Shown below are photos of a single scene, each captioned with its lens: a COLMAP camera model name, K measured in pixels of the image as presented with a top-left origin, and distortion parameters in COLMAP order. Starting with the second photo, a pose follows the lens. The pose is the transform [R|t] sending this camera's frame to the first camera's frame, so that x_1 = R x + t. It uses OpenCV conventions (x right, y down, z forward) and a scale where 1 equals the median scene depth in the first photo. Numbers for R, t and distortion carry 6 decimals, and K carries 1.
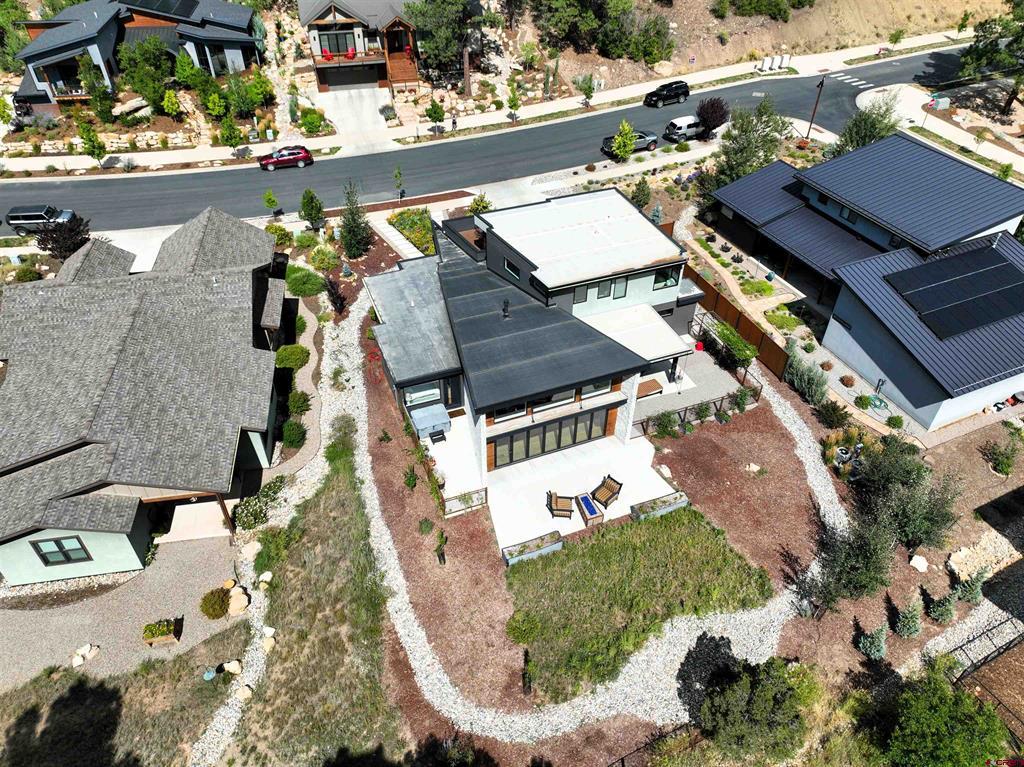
lens RADIAL K [[706.1, 0, 515.6], [0, 706.1, 381.0], [0, 0, 1]] dist [0.006226, 0.004568]
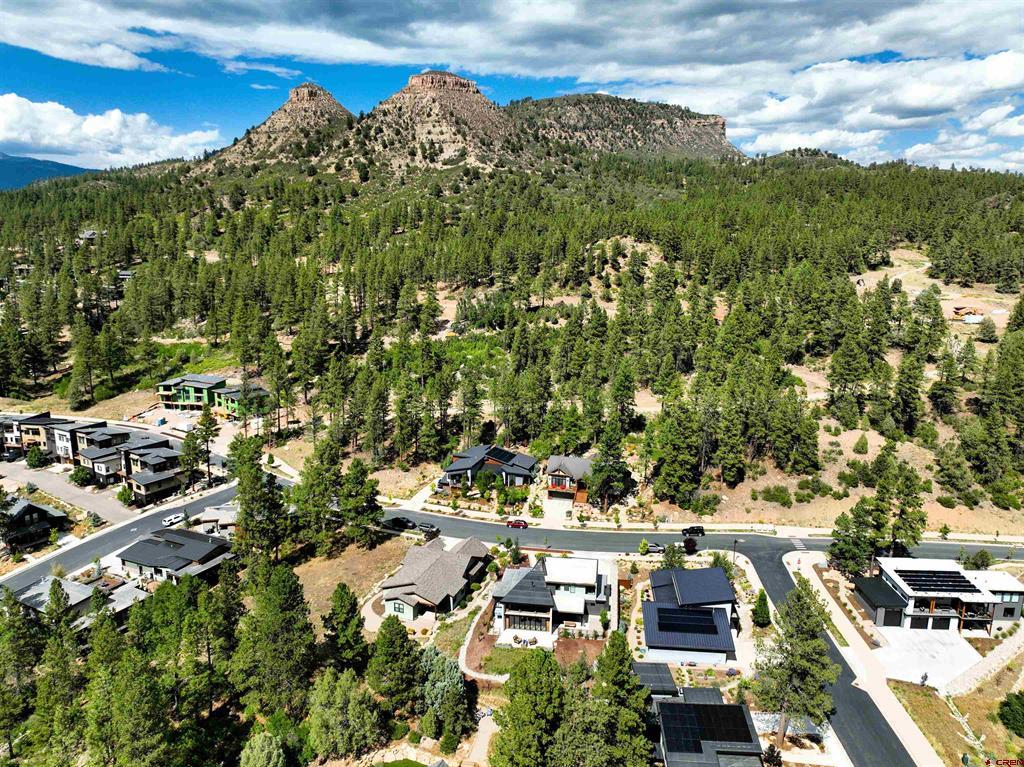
lens RADIAL K [[706.1, 0, 511.4], [0, 706.1, 382.1], [0, 0, 1]] dist [0.006226, 0.004568]
pose [[0.863203, 0.101033, -0.494644, 0.813038], [-0.325384, 0.860467, -0.392074, 0.230687], [0.386013, 0.499389, 0.775632, -1.153560]]
